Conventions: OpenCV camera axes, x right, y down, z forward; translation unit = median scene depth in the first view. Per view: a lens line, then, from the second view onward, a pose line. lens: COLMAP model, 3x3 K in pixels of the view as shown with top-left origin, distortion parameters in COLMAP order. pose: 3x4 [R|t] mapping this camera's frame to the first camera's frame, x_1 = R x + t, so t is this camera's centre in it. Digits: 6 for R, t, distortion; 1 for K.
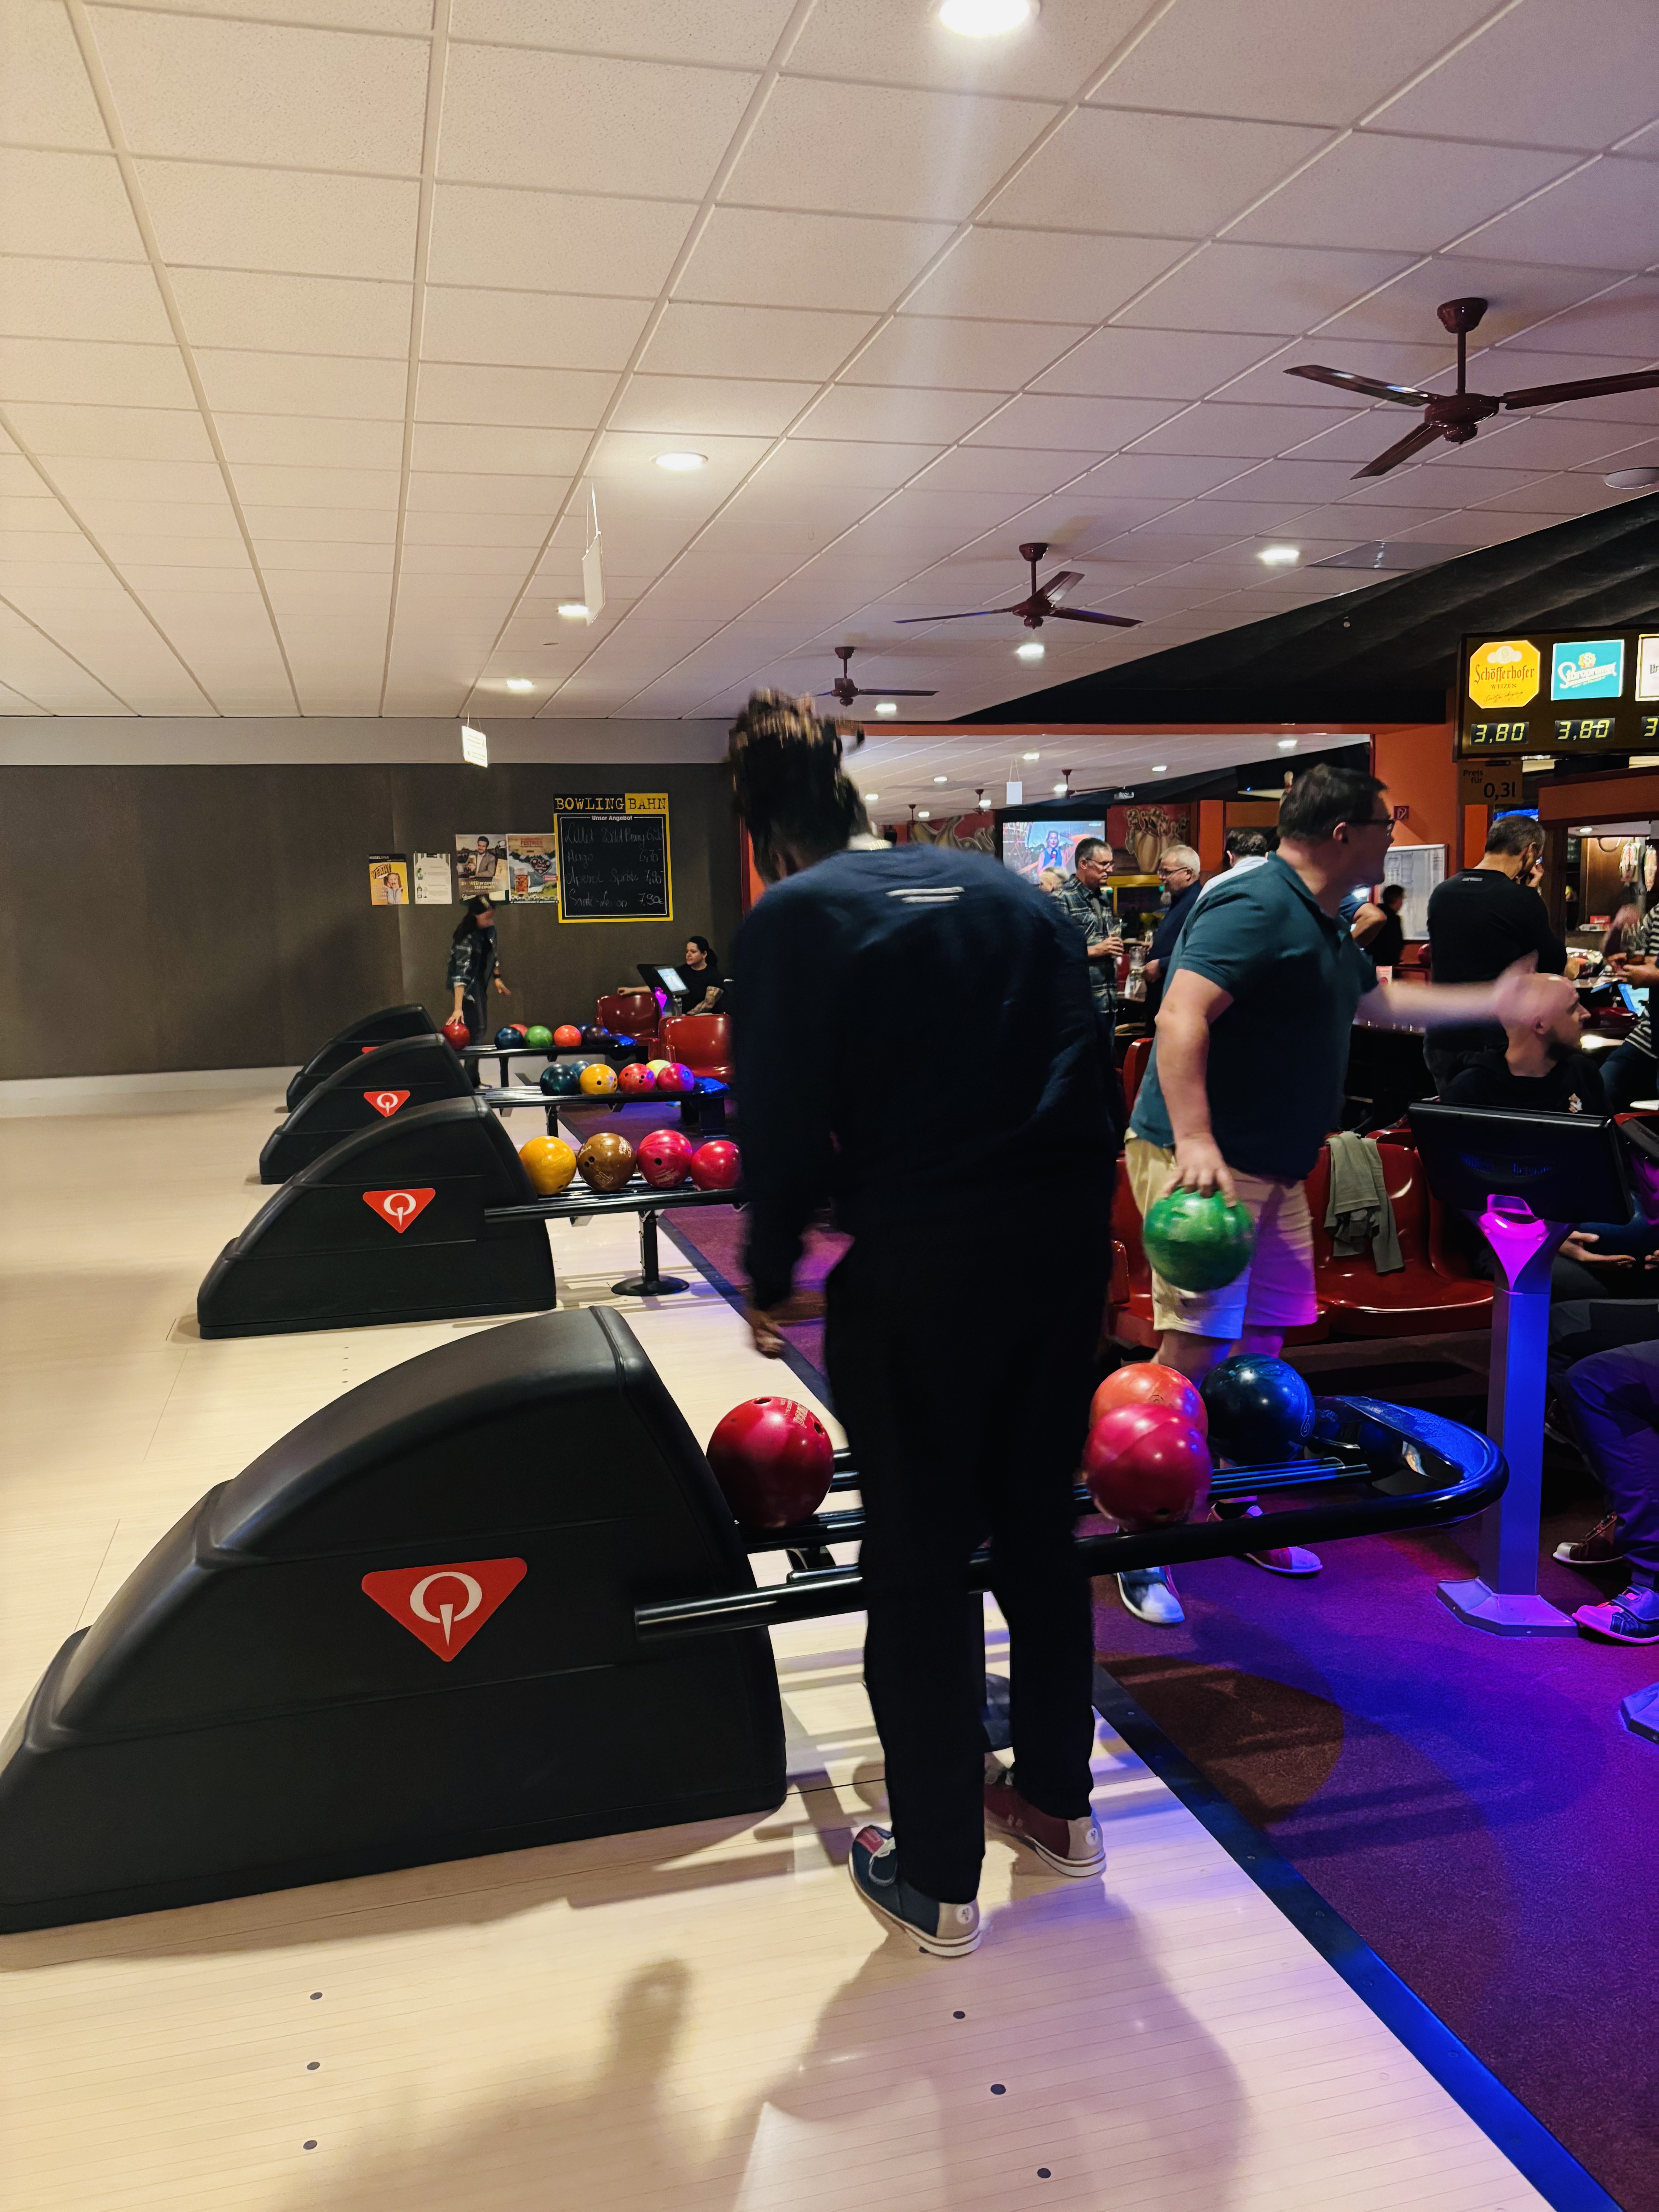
lens RADIAL K [[1683.6, 0, 815.9], [0, 1683.6, 1110.1], [0, 0, 1]] dist [0.038002, -0.037014]
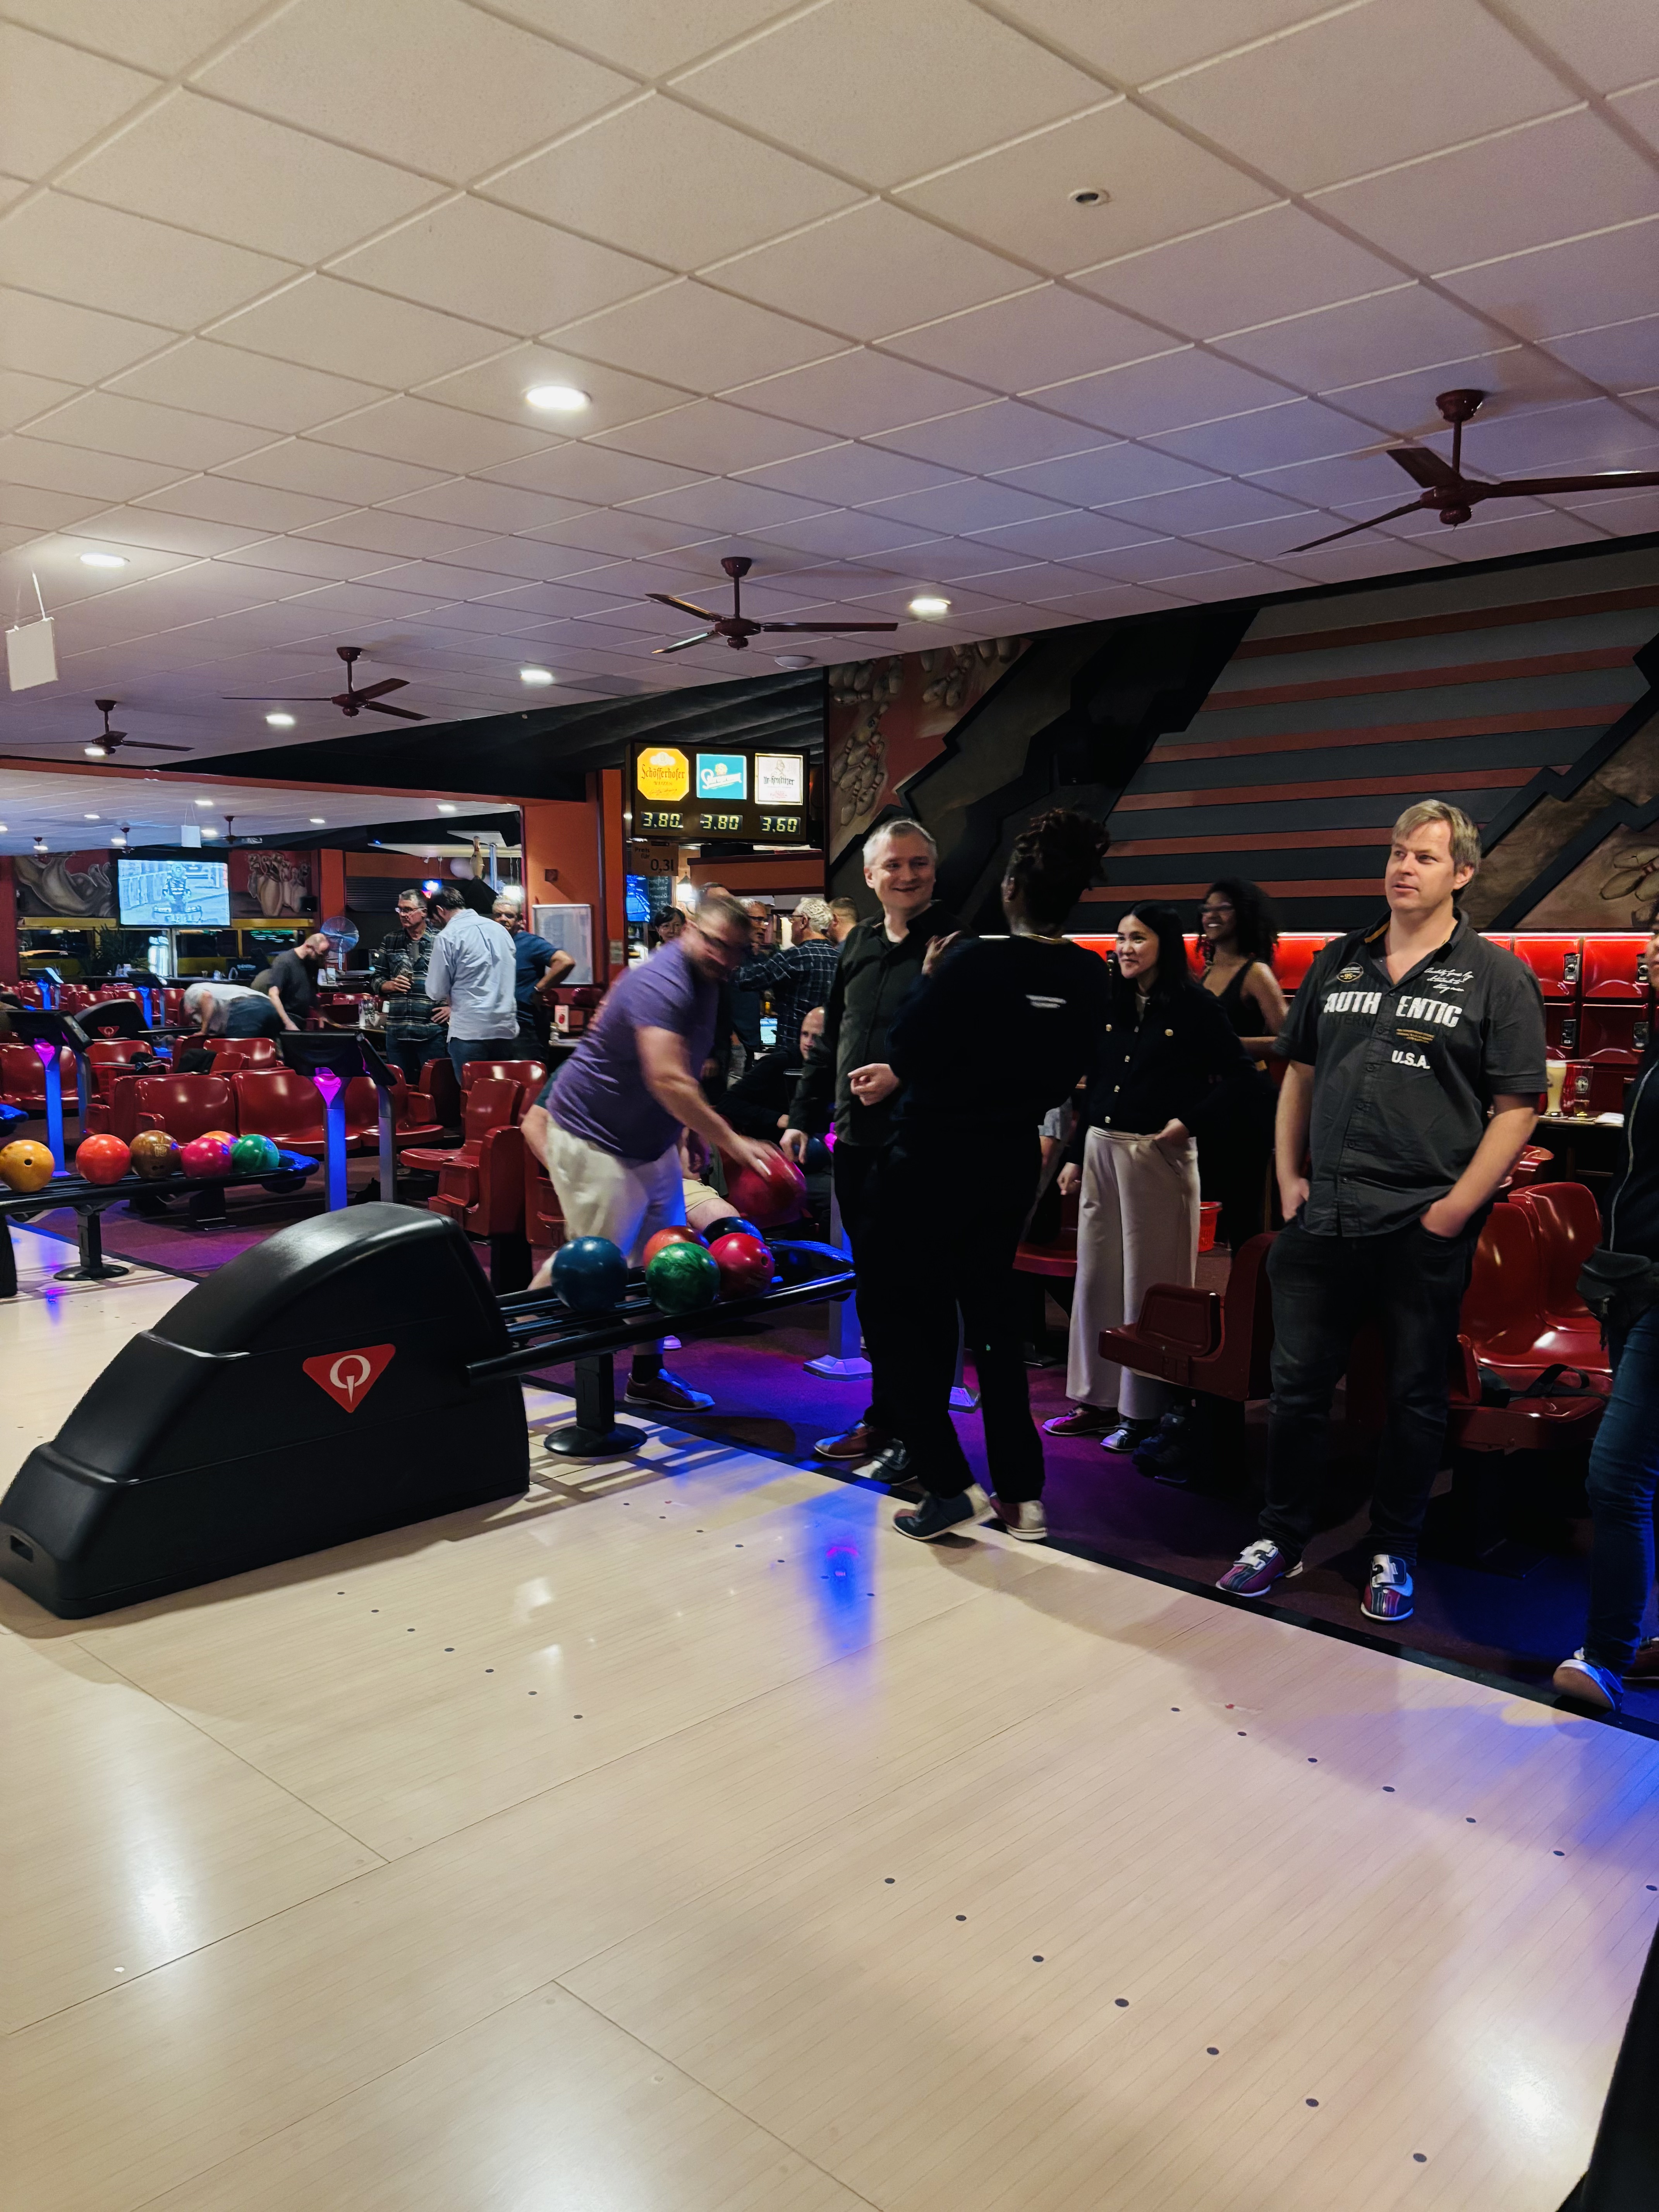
lens RADIAL K [[1672.6, 0, 866.2], [0, 1672.6, 1126.8], [0, 0, 1]] dist [0.036962, -0.054362]
pose [[0.843221, -0.034333, 0.536469, -0.177054], [0.043709, 0.999033, -0.004765, 0.023833], [-0.535787, 0.027466, 0.843906, -0.163092]]
